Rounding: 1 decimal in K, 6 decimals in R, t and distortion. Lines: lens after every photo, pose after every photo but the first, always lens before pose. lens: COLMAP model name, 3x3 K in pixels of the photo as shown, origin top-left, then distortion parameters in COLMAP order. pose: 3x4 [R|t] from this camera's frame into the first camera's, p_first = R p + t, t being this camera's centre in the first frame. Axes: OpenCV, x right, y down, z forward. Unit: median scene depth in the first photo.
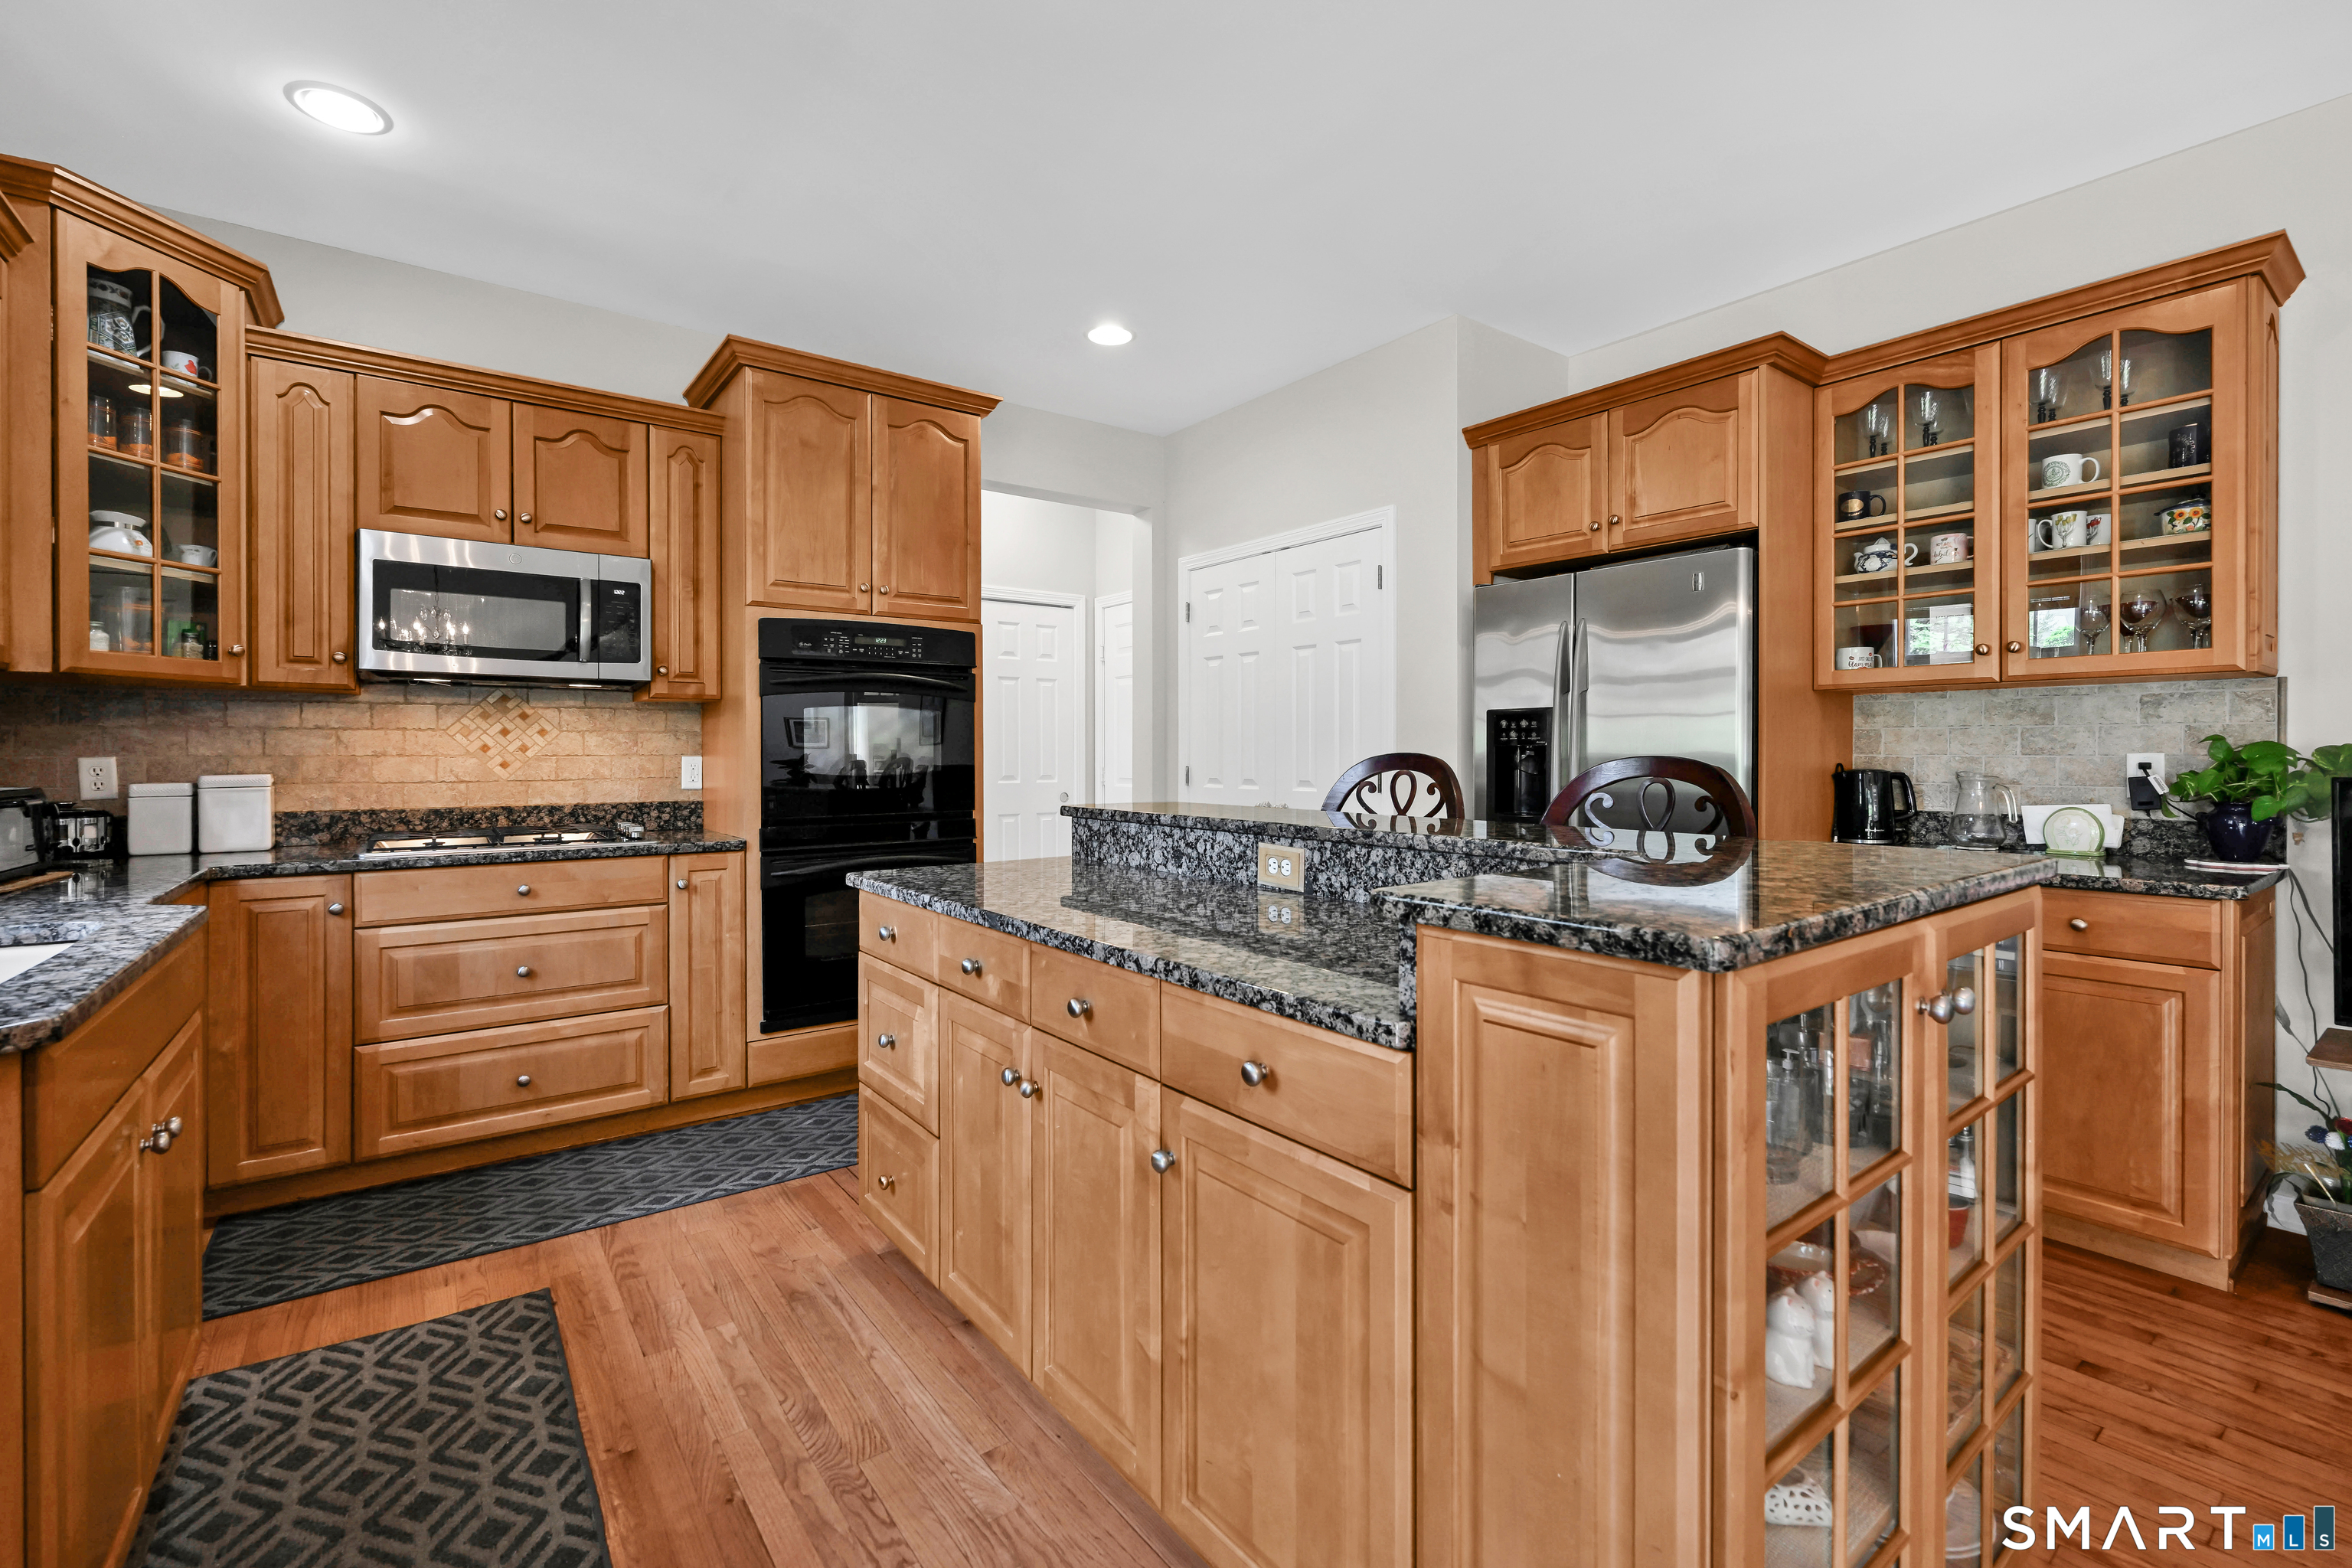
lens RADIAL K [[1024.5, 0, 1177.6], [0, 1024.5, 760.7], [0, 0, 1]] dist [0.001050, 0.000213]
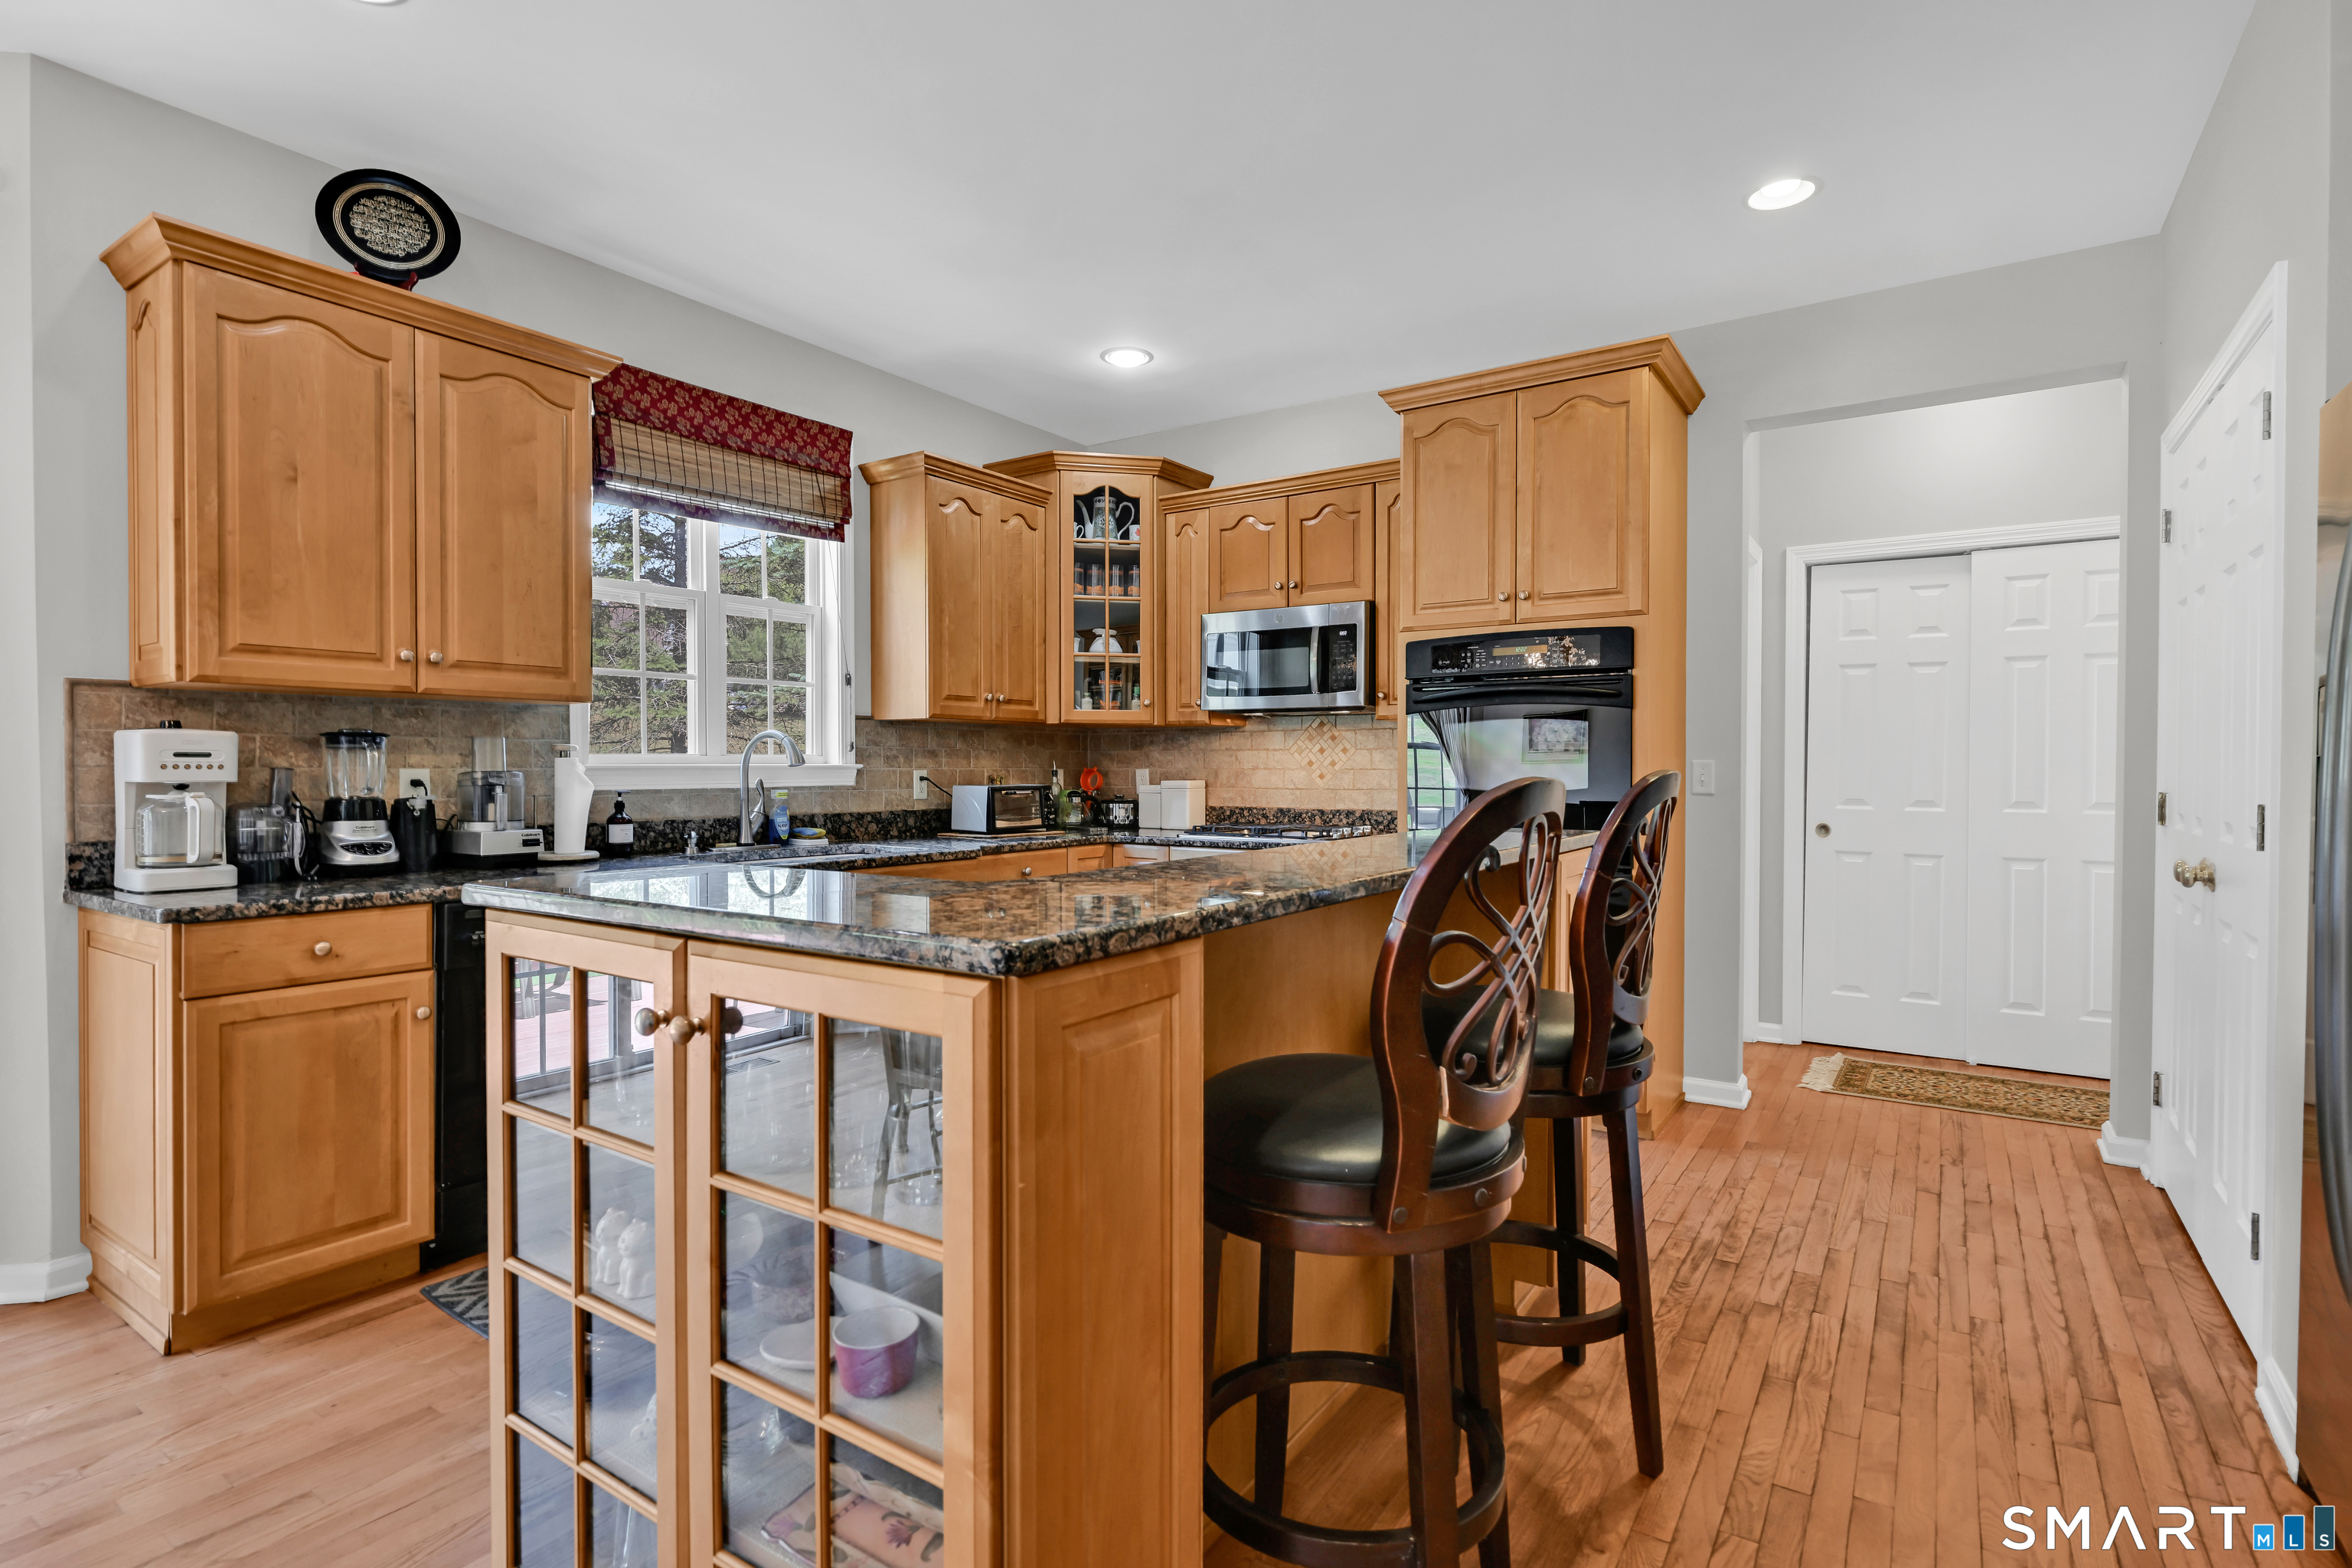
lens RADIAL K [[1136.1, 0, 1181.0], [0, 1136.1, 777.2], [0, 0, 1]] dist [-0.002110, -0.000147]
pose [[0.325093, 0.009063, -0.945639, 0.663766], [-0.010031, 0.999931, 0.006134, -0.002031], [0.945629, 0.007492, 0.325161, 0.398427]]
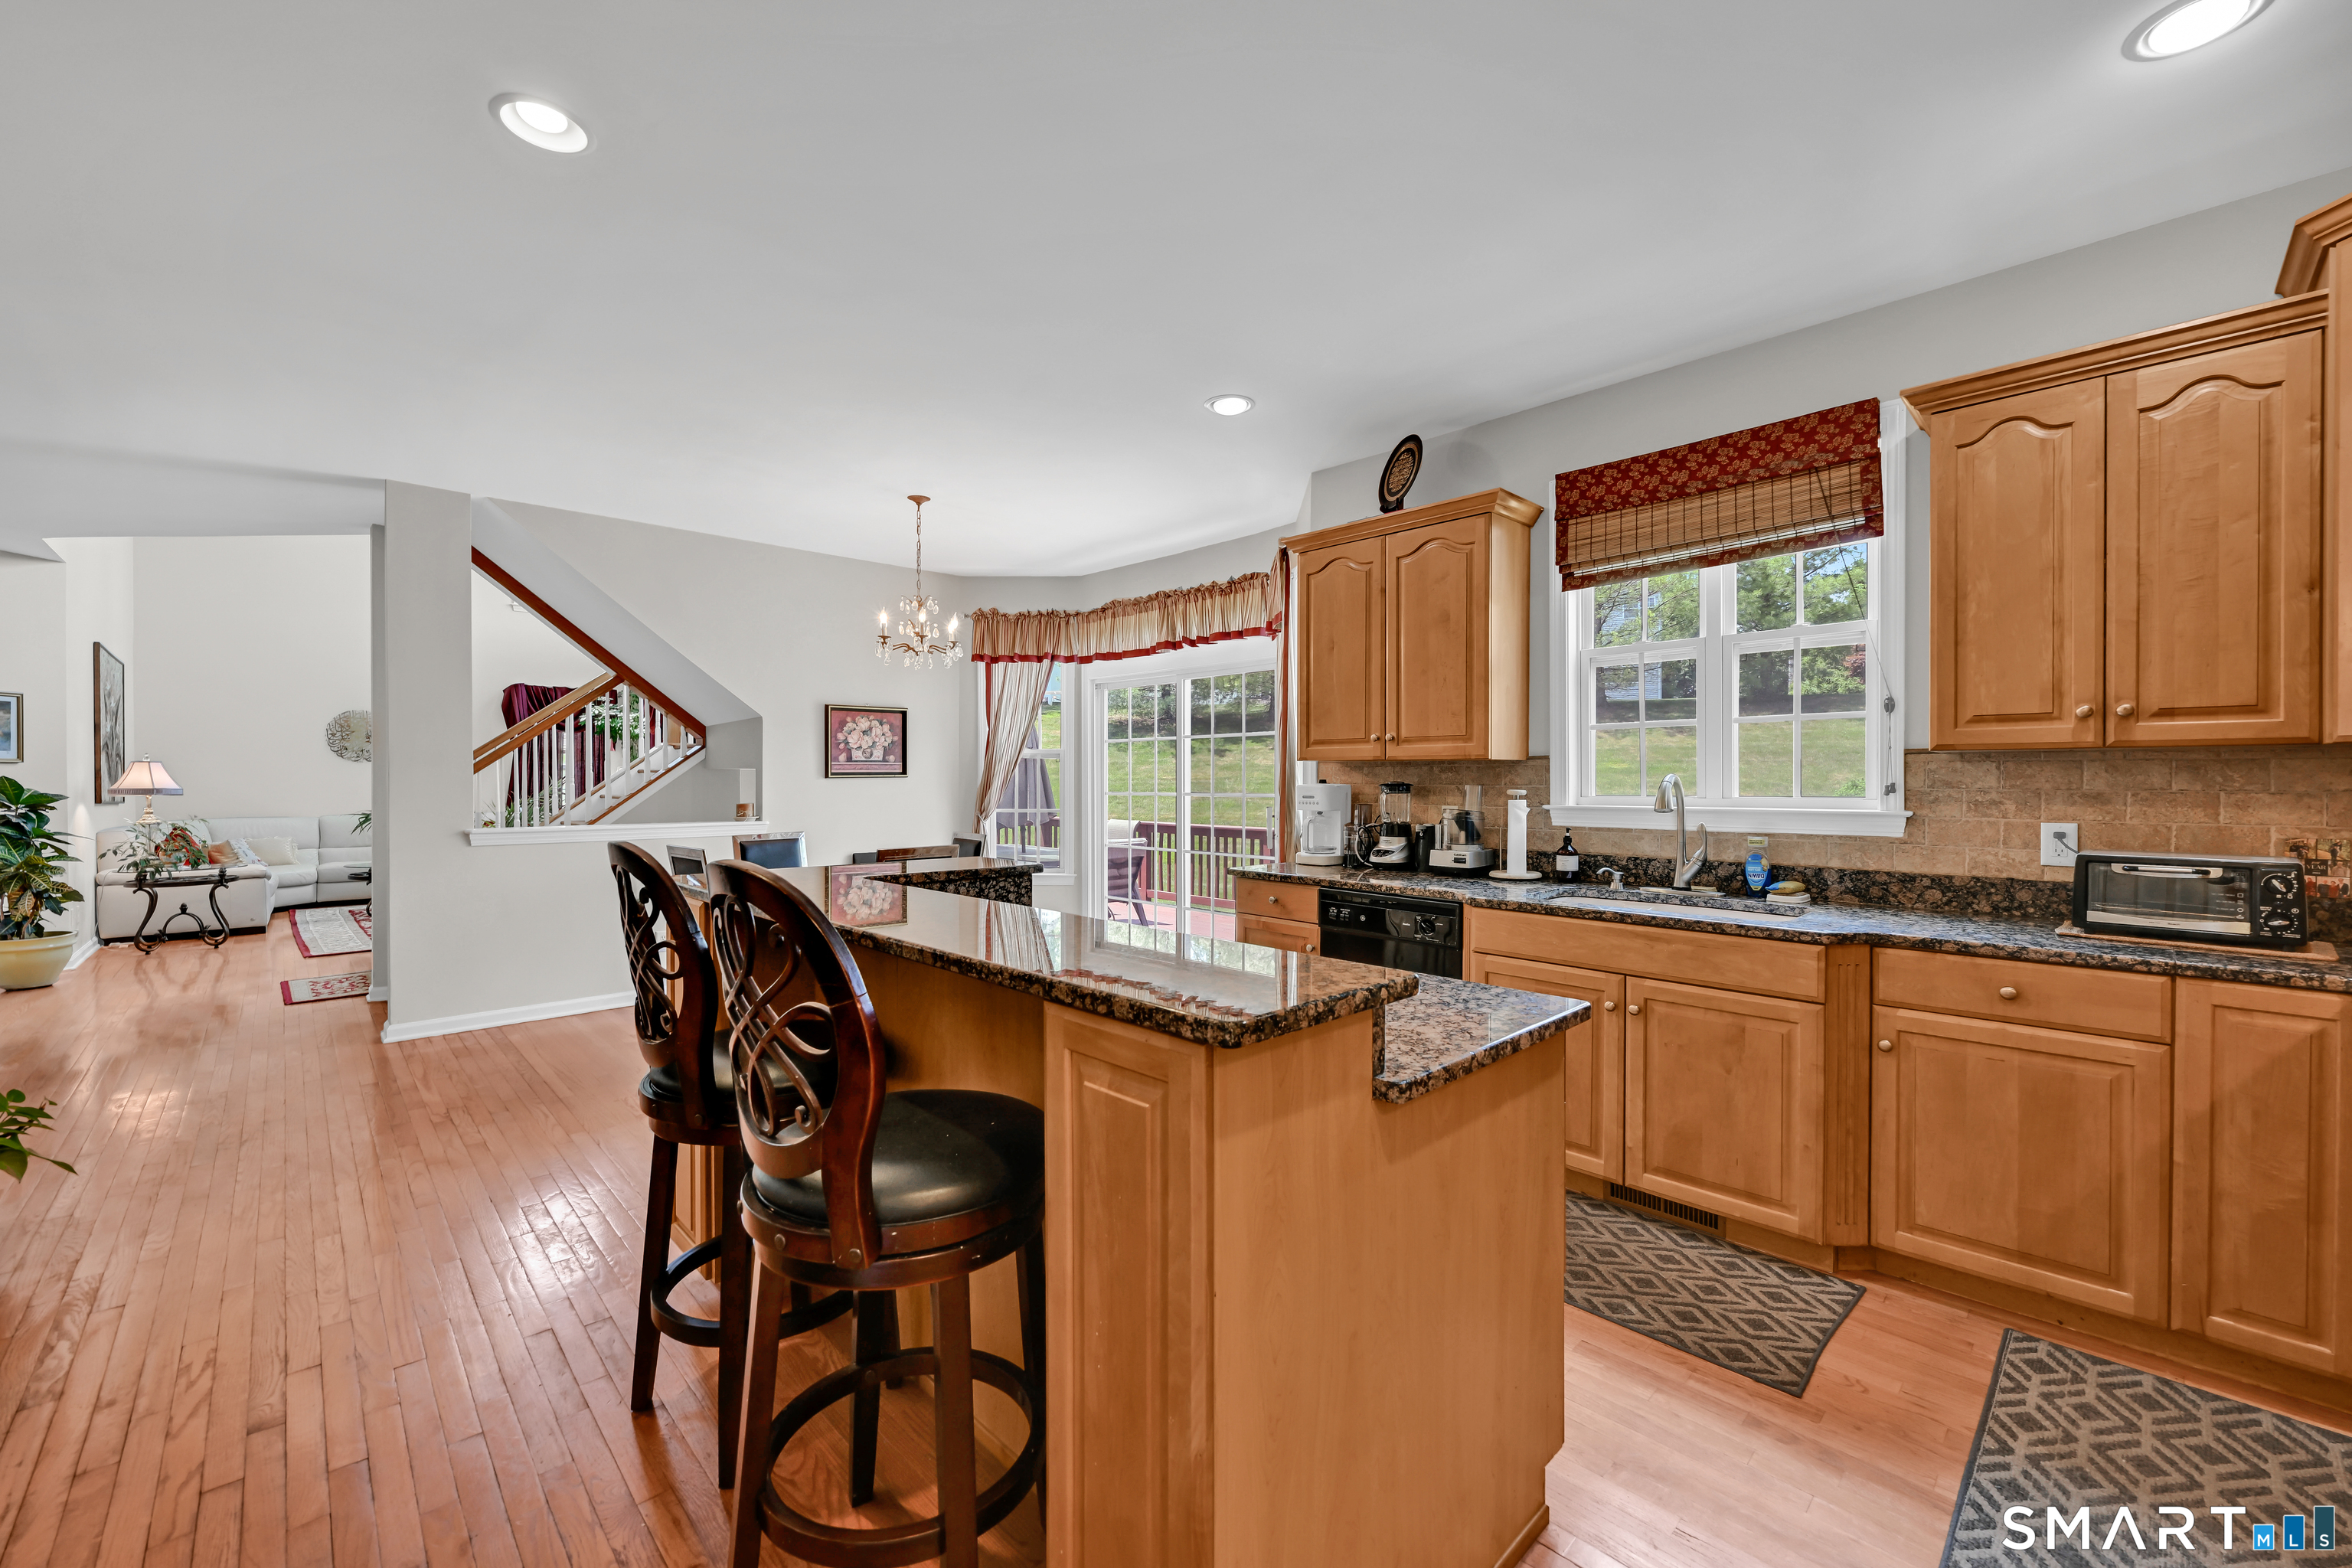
lens RADIAL K [[933.7, 0, 1178.9], [0, 933.7, 788.8], [0, 0, 1]] dist [-0.001102, -0.000268]
pose [[-0.992234, -0.004033, -0.124322, 0.040618], [-0.005979, 0.999865, 0.015280, -0.035393], [0.124244, 0.015904, -0.992124, 1.256504]]
